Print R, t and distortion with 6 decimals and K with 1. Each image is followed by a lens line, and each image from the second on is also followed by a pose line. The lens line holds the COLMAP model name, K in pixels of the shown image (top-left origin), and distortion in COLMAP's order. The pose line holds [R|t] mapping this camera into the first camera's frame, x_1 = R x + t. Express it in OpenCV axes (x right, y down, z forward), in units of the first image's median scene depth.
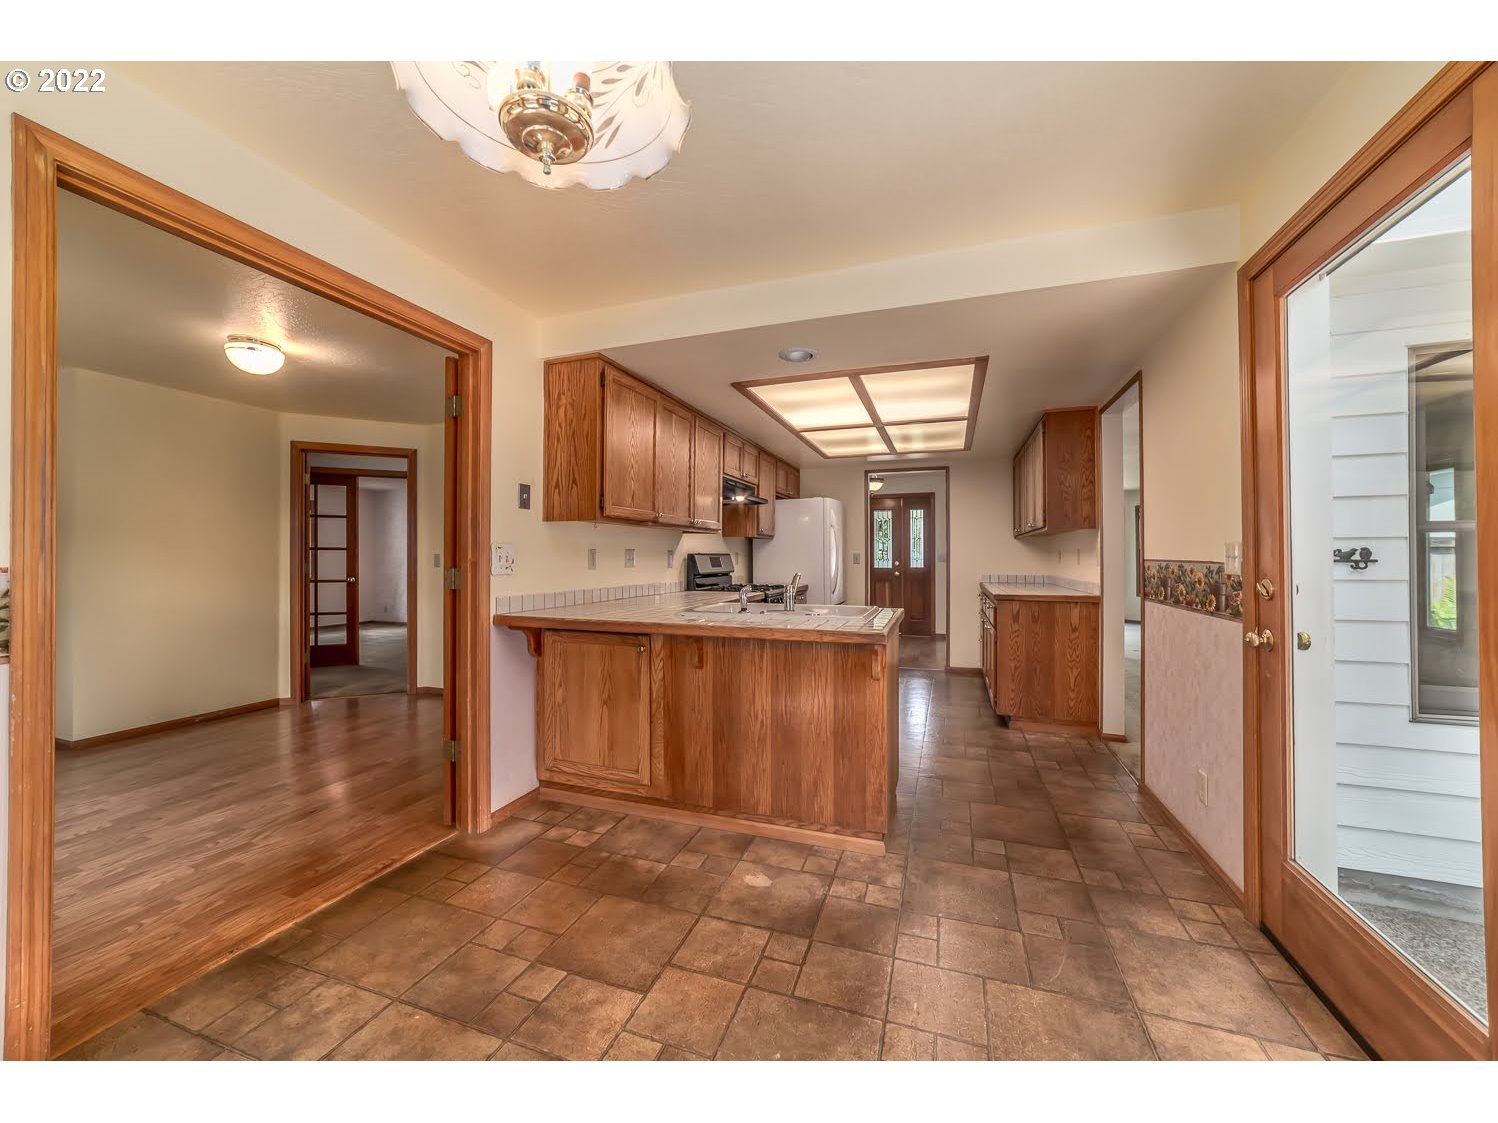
lens RADIAL K [[572.7, 0, 746.5], [0, 572.7, 554.0], [0, 0, 1]] dist [-0.025788, 0.009994]
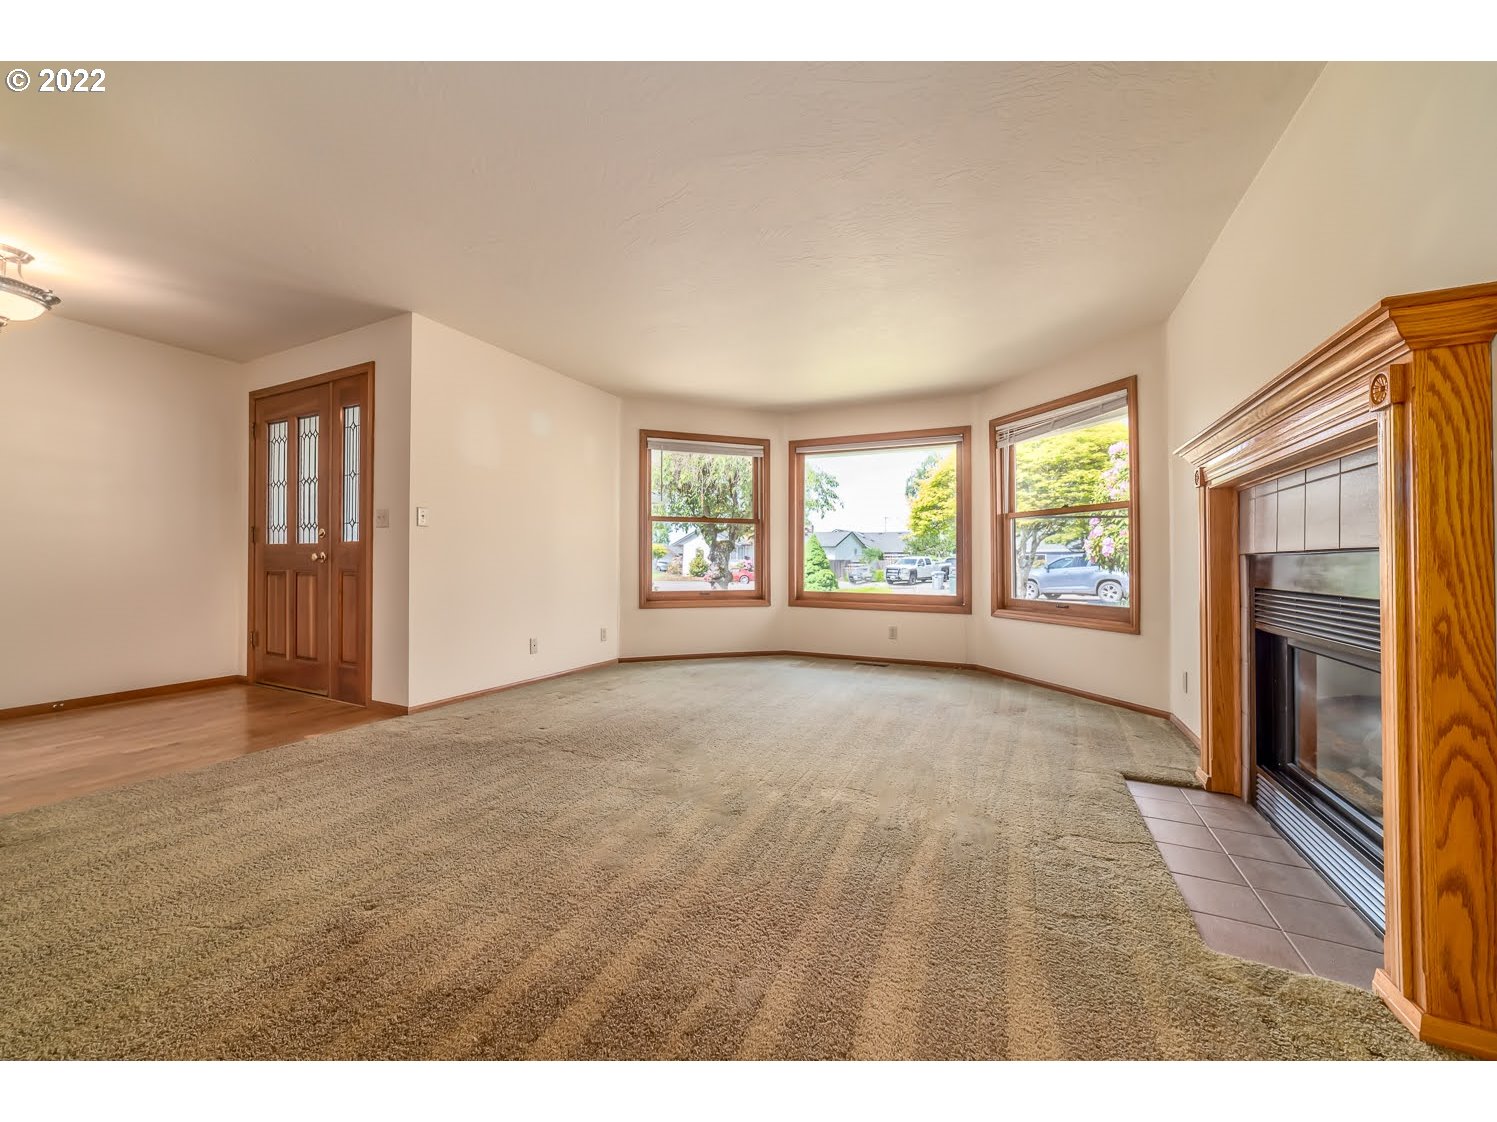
lens RADIAL K [[572.3, 0, 746.0], [0, 572.3, 553.5], [0, 0, 1]] dist [-0.025788, 0.009994]
pose [[0.994613, 0.001787, -0.103645, 1.457150], [-0.003148, 0.999911, -0.012971, 0.084184], [0.103612, 0.013227, 0.994530, 1.395425]]
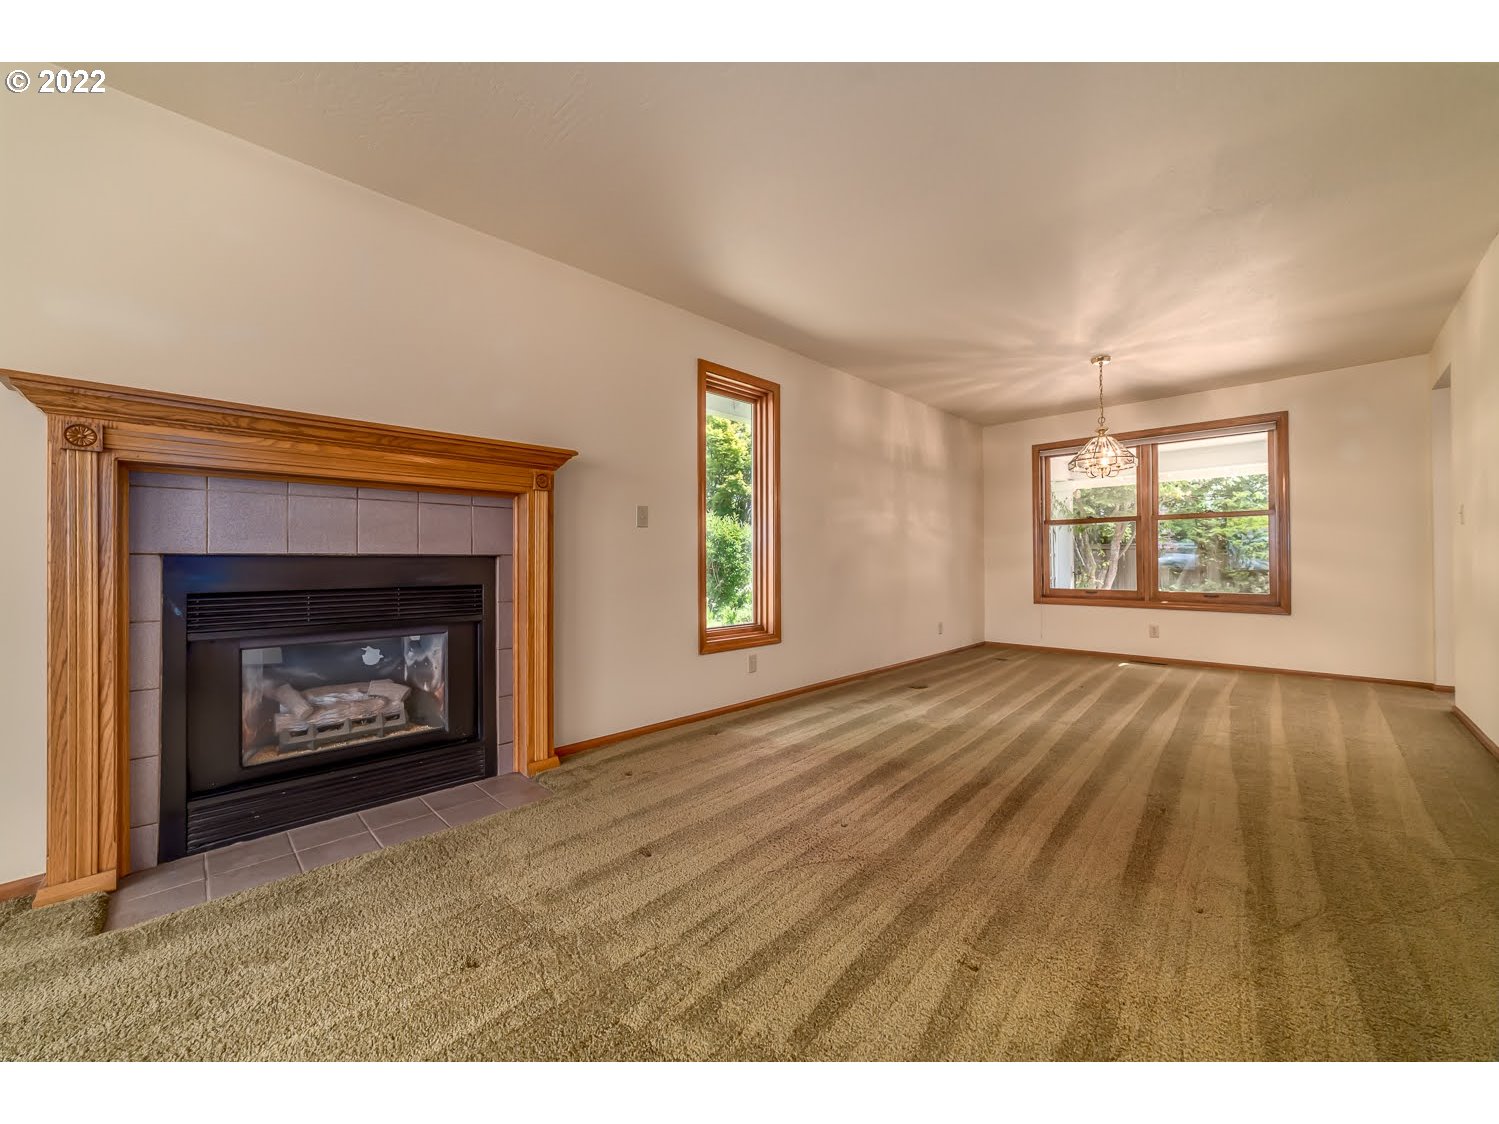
lens RADIAL K [[573.1, 0, 747.0], [0, 573.1, 554.5], [0, 0, 1]] dist [-0.025788, 0.009994]
pose [[-0.901370, 0.012938, 0.432857, 1.256269], [0.005601, 0.999818, -0.018221, 0.090594], [-0.433014, -0.013999, -0.901278, 2.262049]]
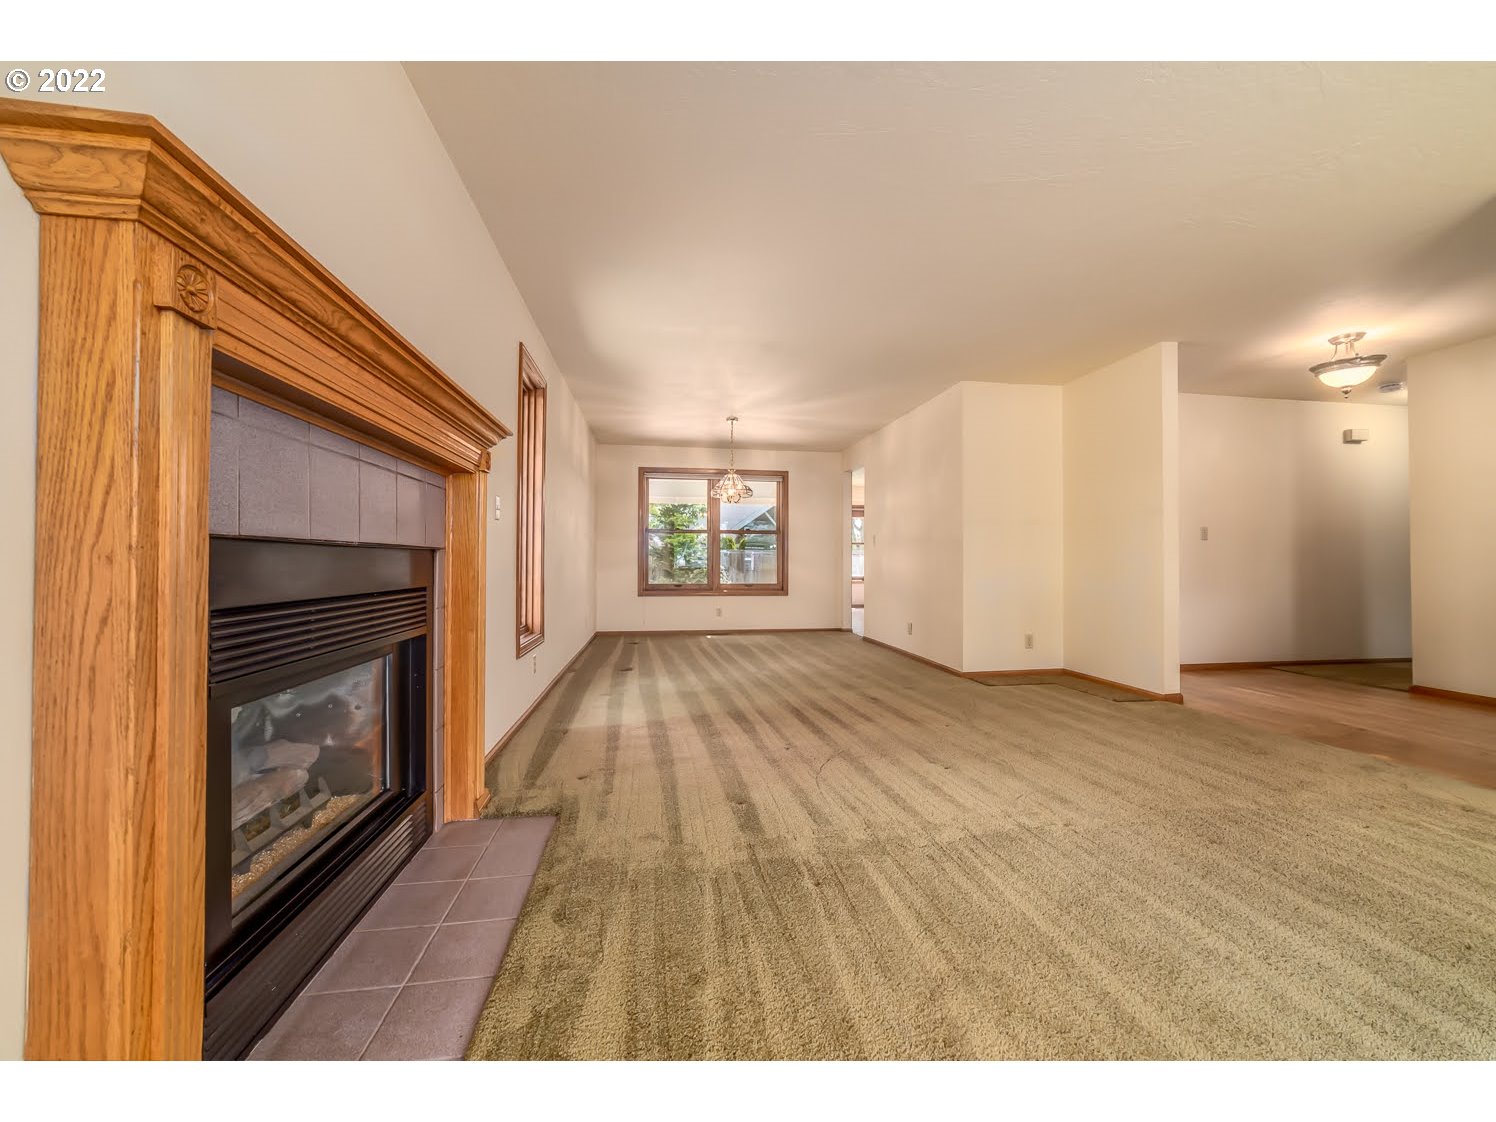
lens RADIAL K [[571.9, 0, 745.5], [0, 571.9, 553.5], [0, 0, 1]] dist [-0.025788, 0.009994]
pose [[-0.882326, -0.006404, -0.470594, 1.809639], [0.002502, 0.999829, -0.018296, 0.092770], [0.470631, -0.017320, -0.882160, 2.374938]]
